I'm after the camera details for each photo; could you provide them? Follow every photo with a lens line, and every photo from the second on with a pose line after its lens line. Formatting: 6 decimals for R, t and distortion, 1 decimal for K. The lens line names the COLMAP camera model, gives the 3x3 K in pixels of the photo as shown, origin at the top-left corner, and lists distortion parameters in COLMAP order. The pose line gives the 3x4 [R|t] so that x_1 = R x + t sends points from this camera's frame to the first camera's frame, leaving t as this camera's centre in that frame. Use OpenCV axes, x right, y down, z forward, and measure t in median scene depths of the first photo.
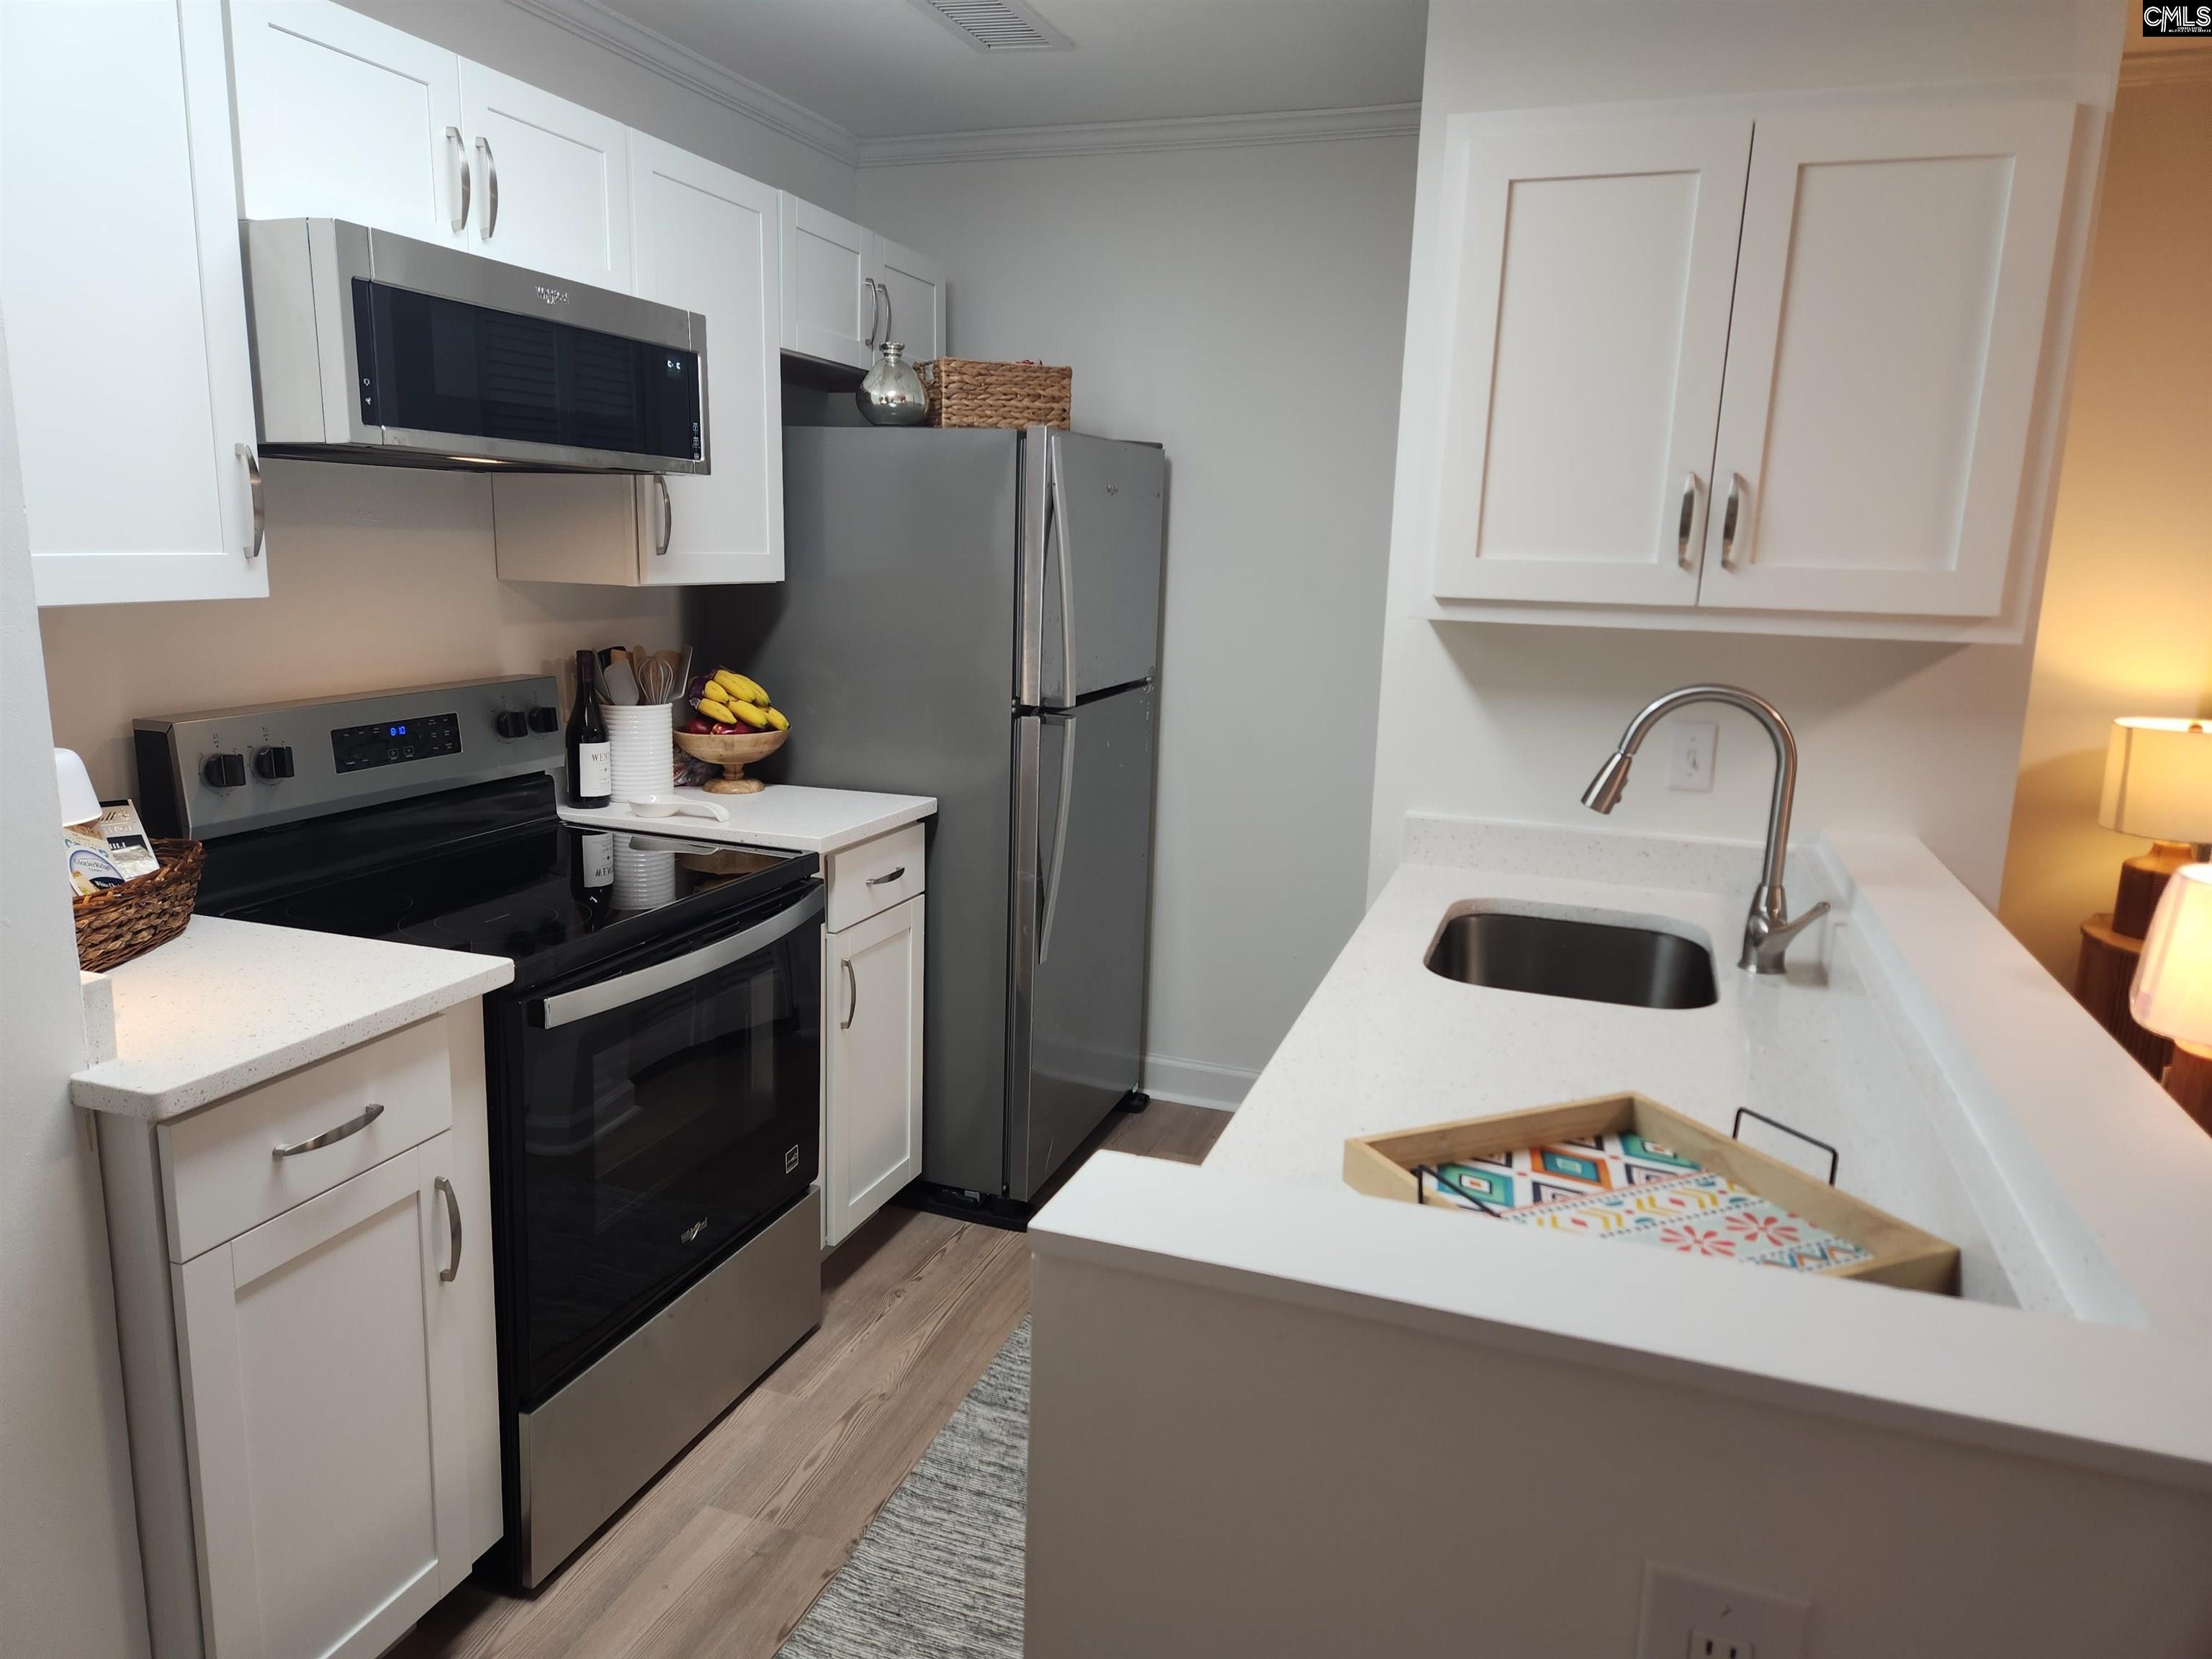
lens RADIAL K [[1477.6, 0, 1086.8], [0, 1477.6, 808.9], [0, 0, 1]] dist [0.069730, -0.051067]
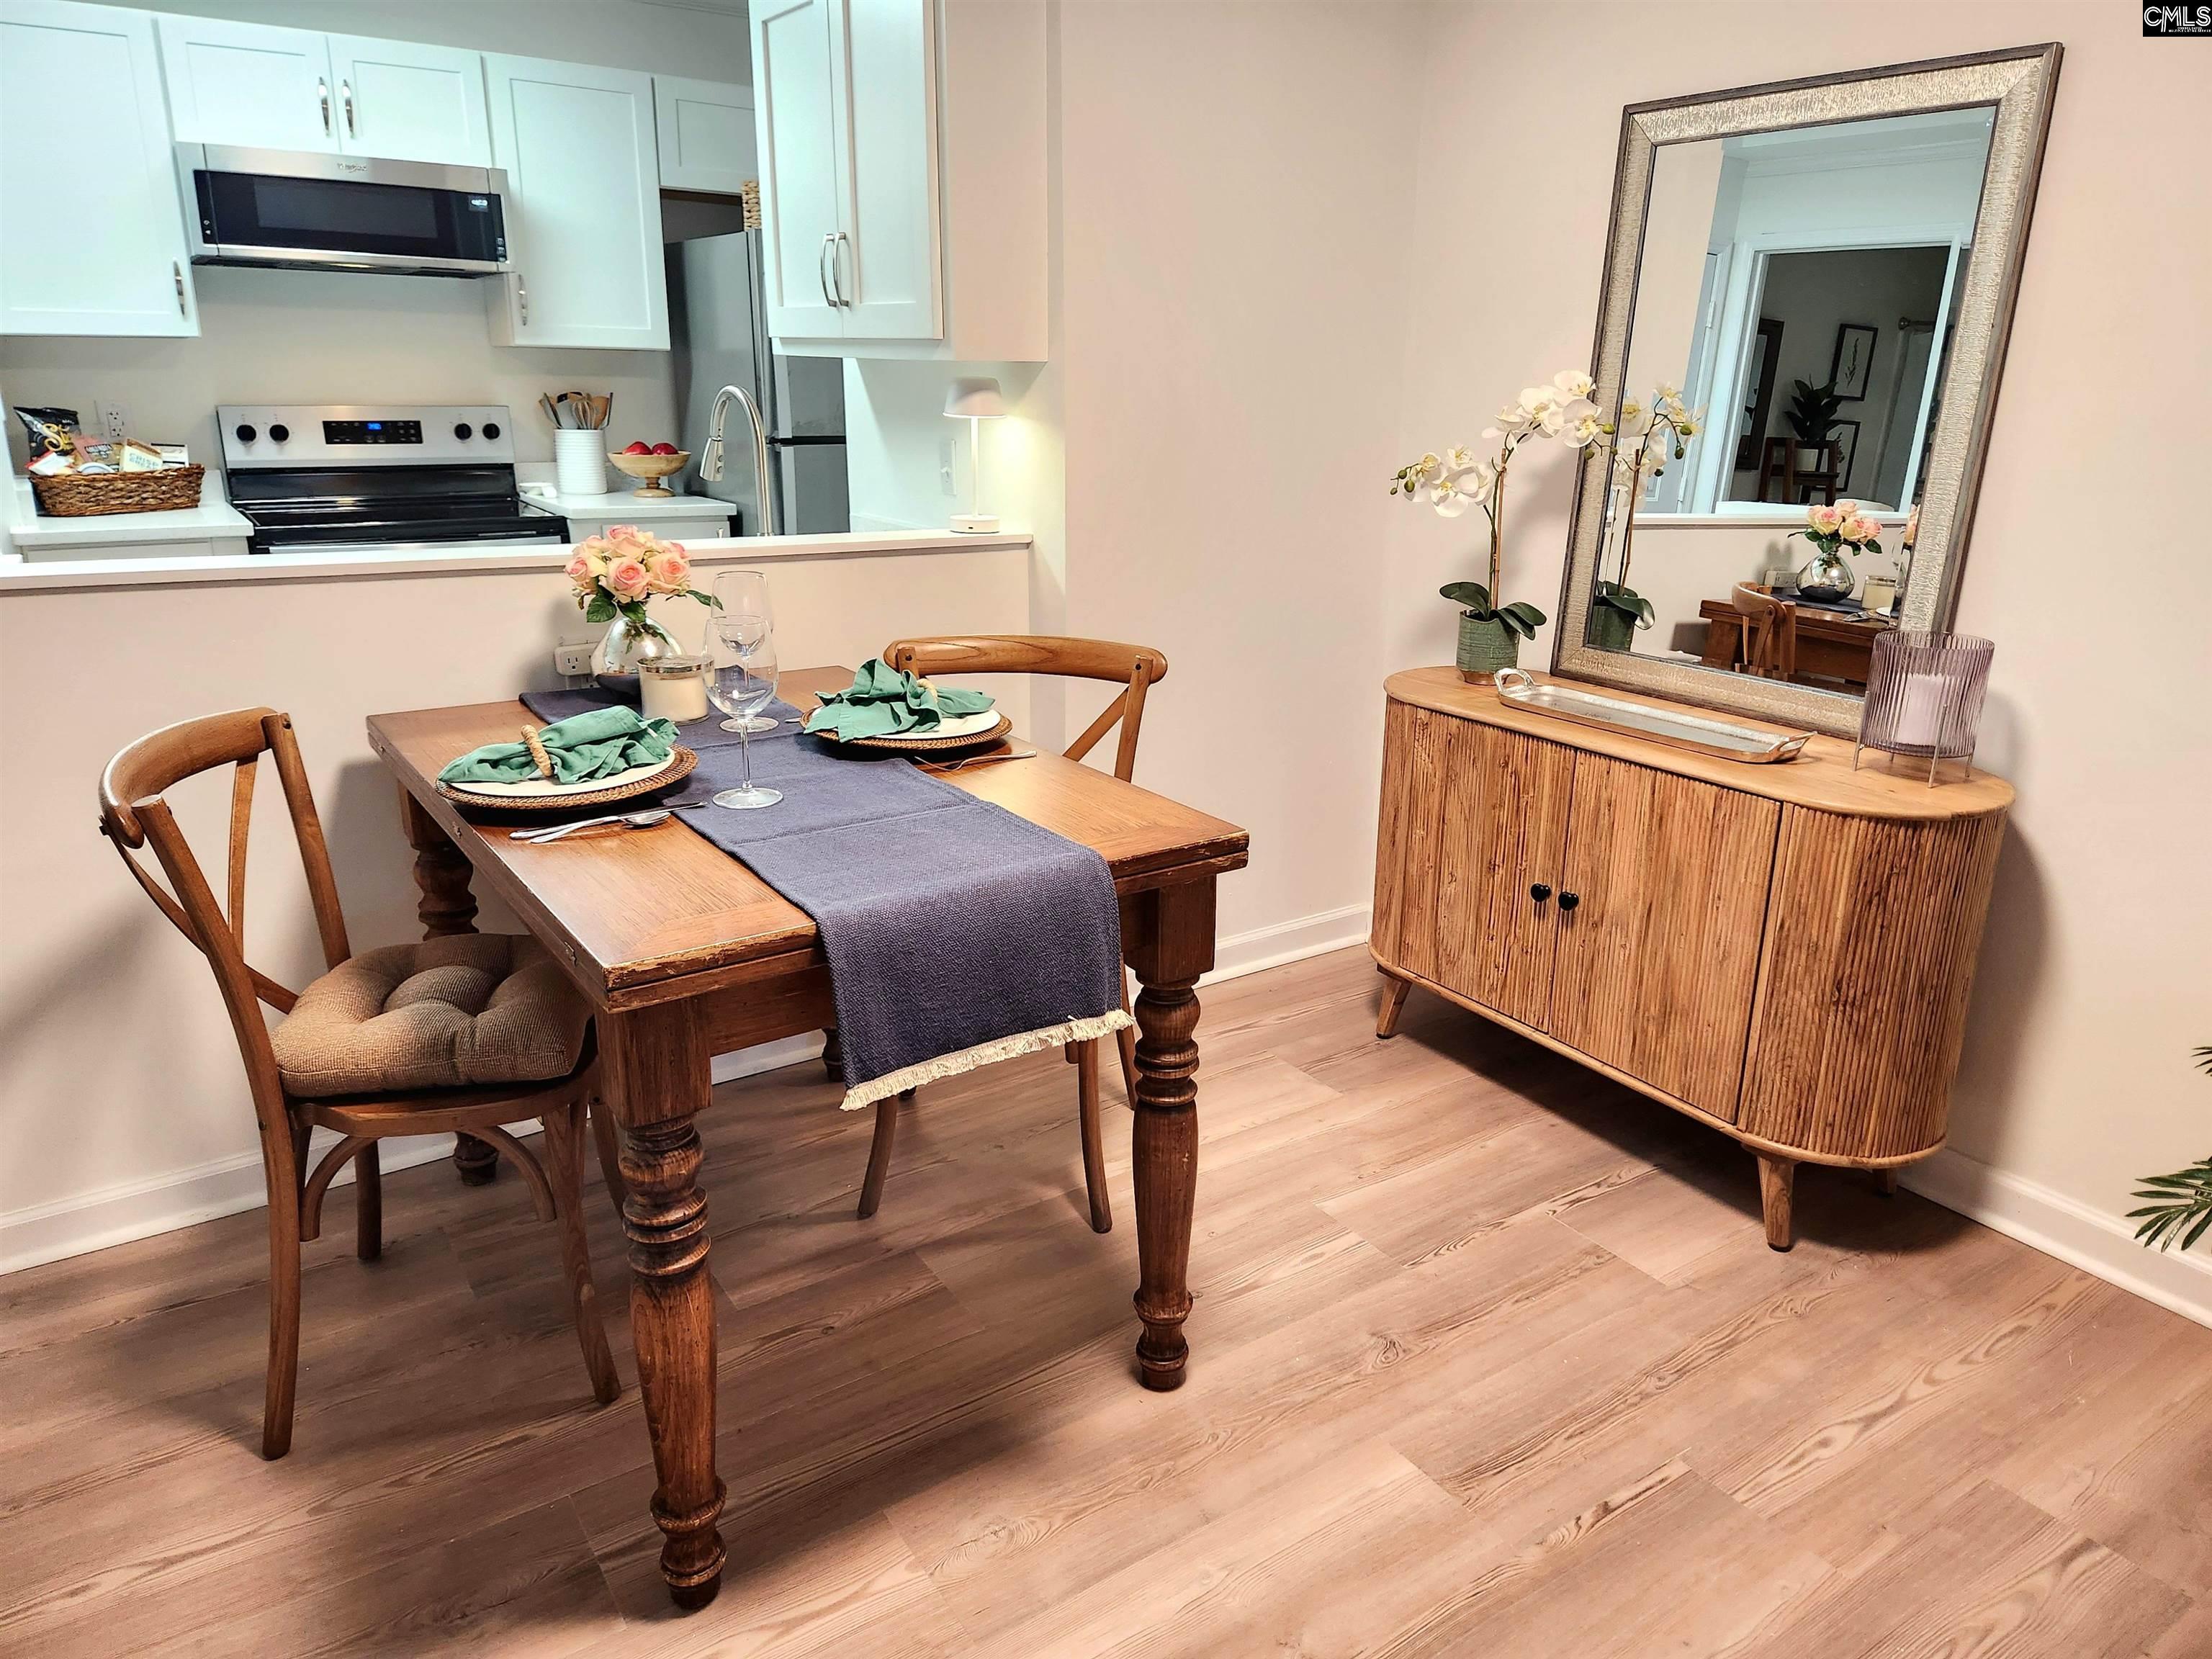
lens RADIAL K [[1477.6, 0, 1107.5], [0, 1477.6, 807.8], [0, 0, 1]] dist [0.069730, -0.051067]
pose [[0.810431, 0.153825, -0.565278, 1.294721], [-0.101252, 0.987170, 0.123467, 0.085385], [0.577017, -0.042826, 0.815608, 0.016950]]
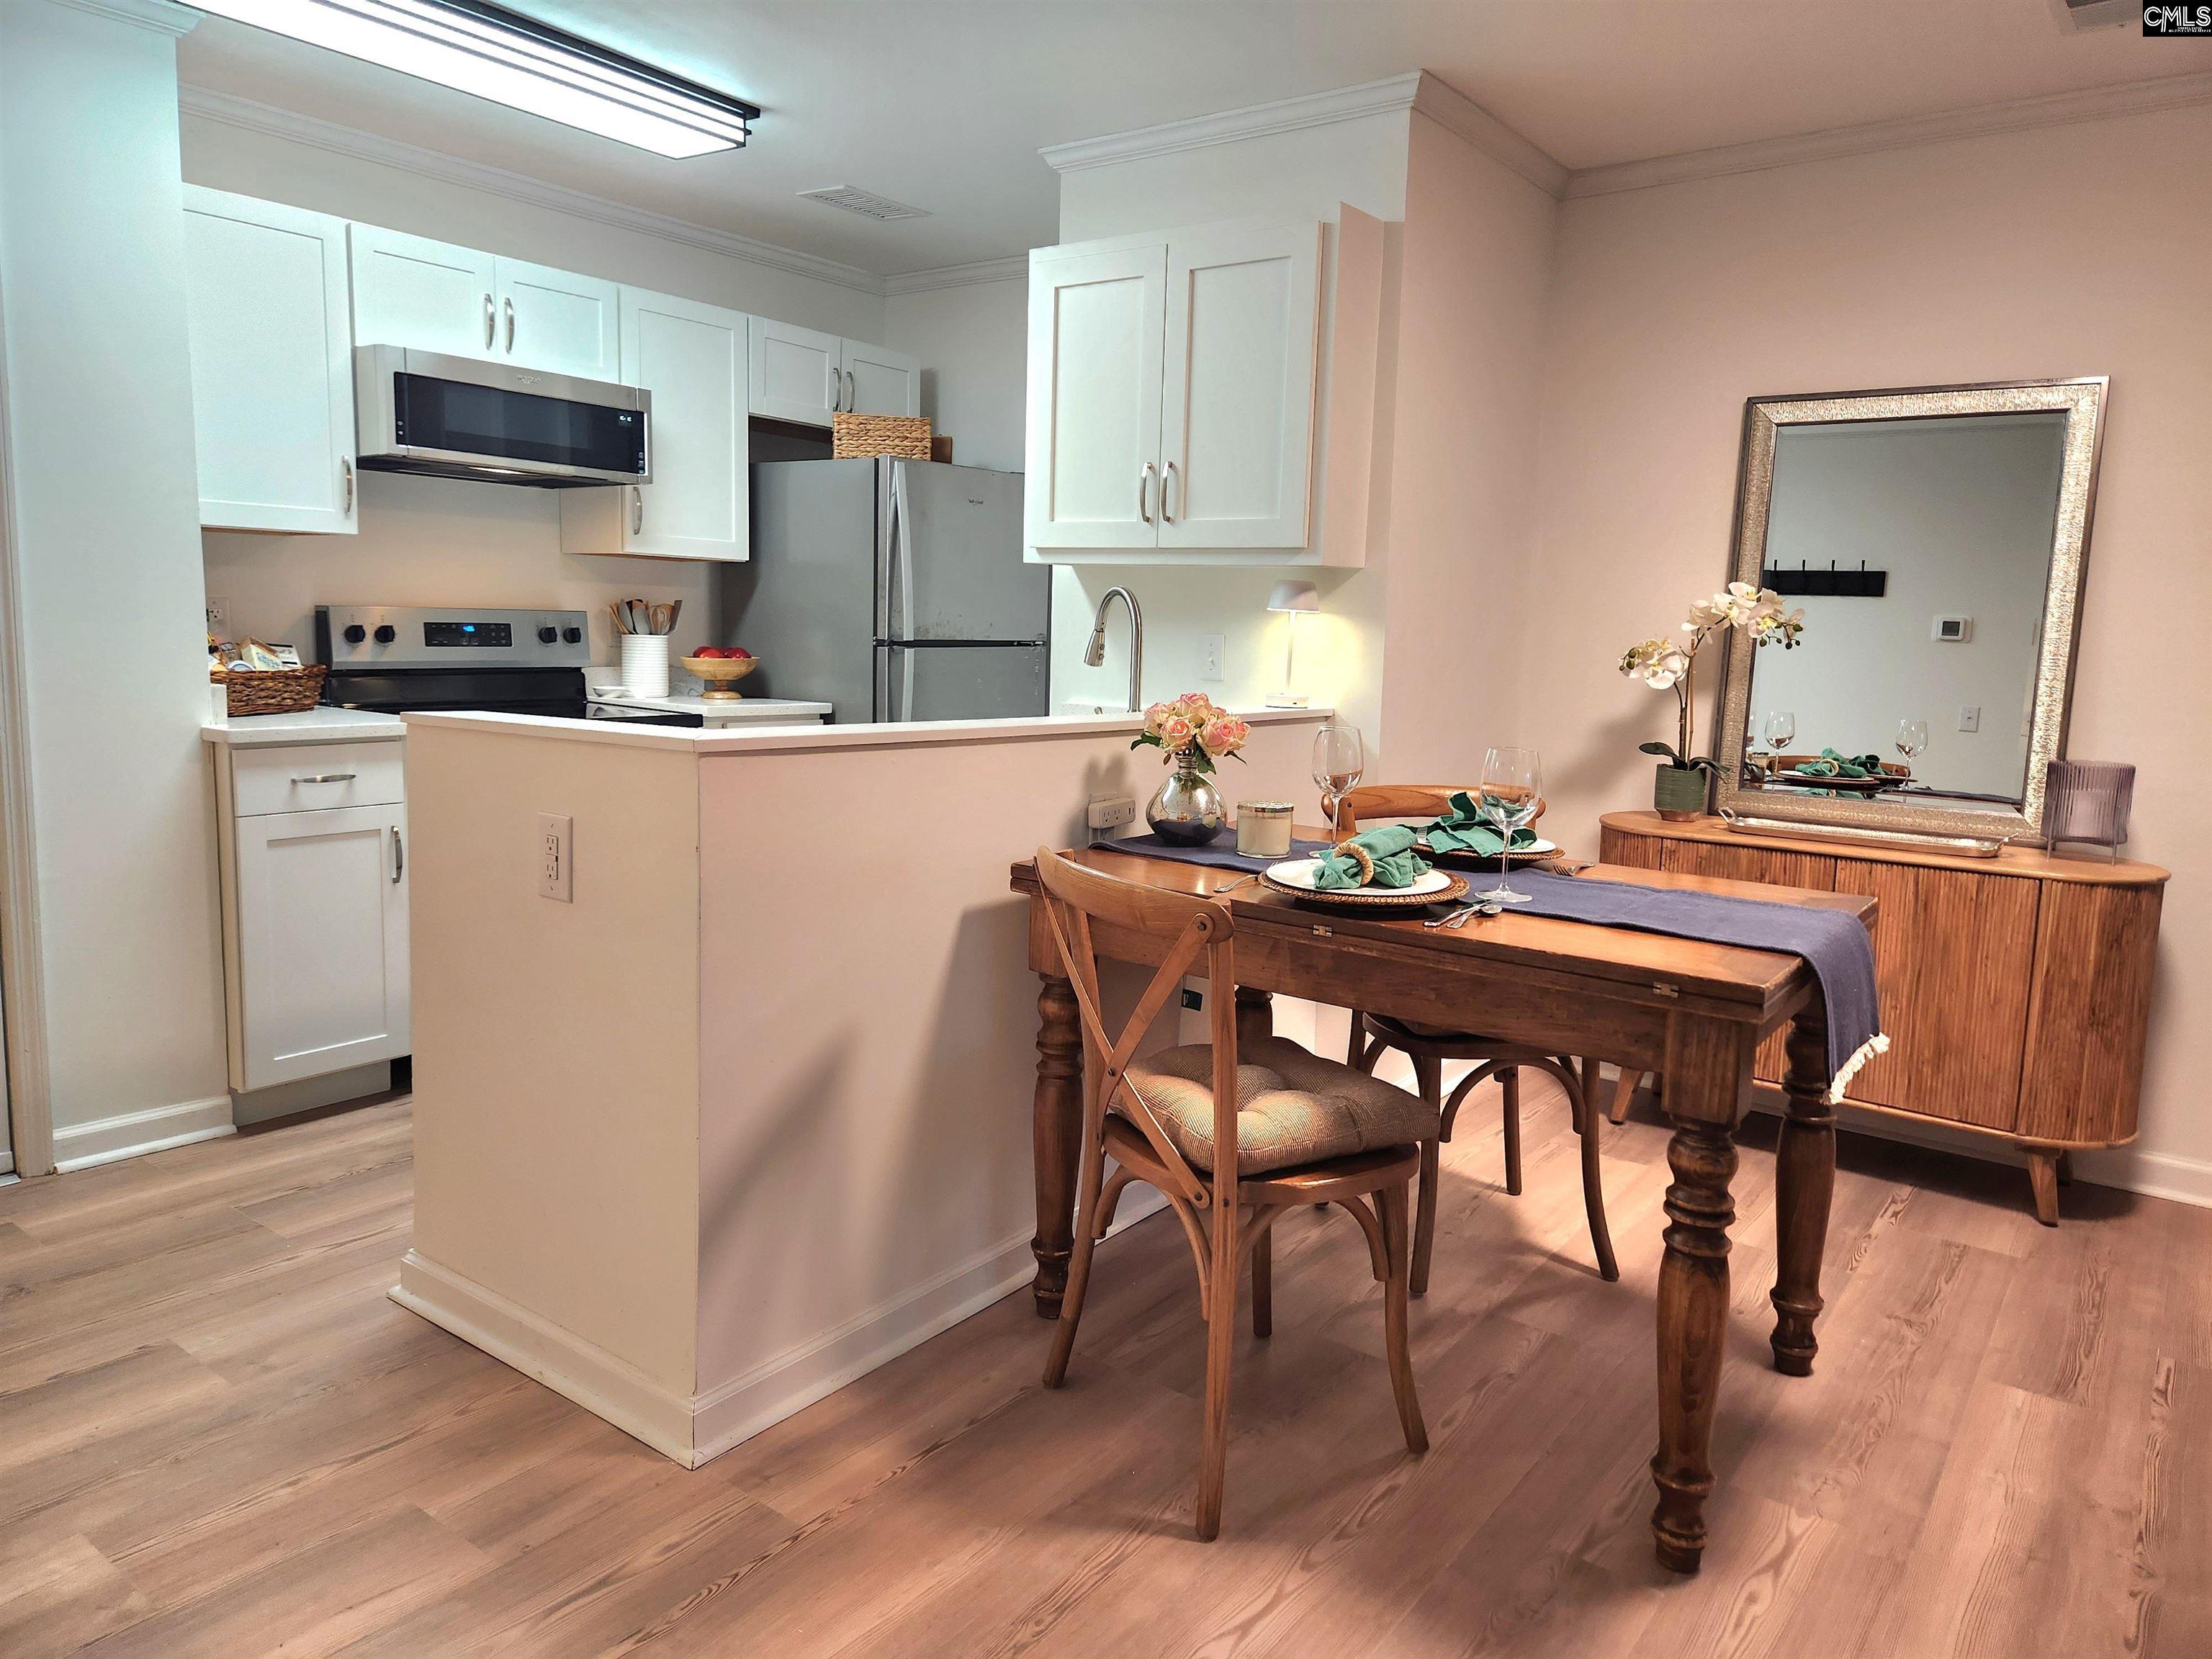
lens RADIAL K [[1477.6, 0, 1104.0], [0, 1477.6, 793.4], [0, 0, 1]] dist [0.069730, -0.051067]
pose [[0.957487, 0.035684, -0.286262, 0.732230], [-0.056850, 0.996201, -0.065970, 0.205520], [0.282820, 0.079439, 0.955878, -0.431745]]
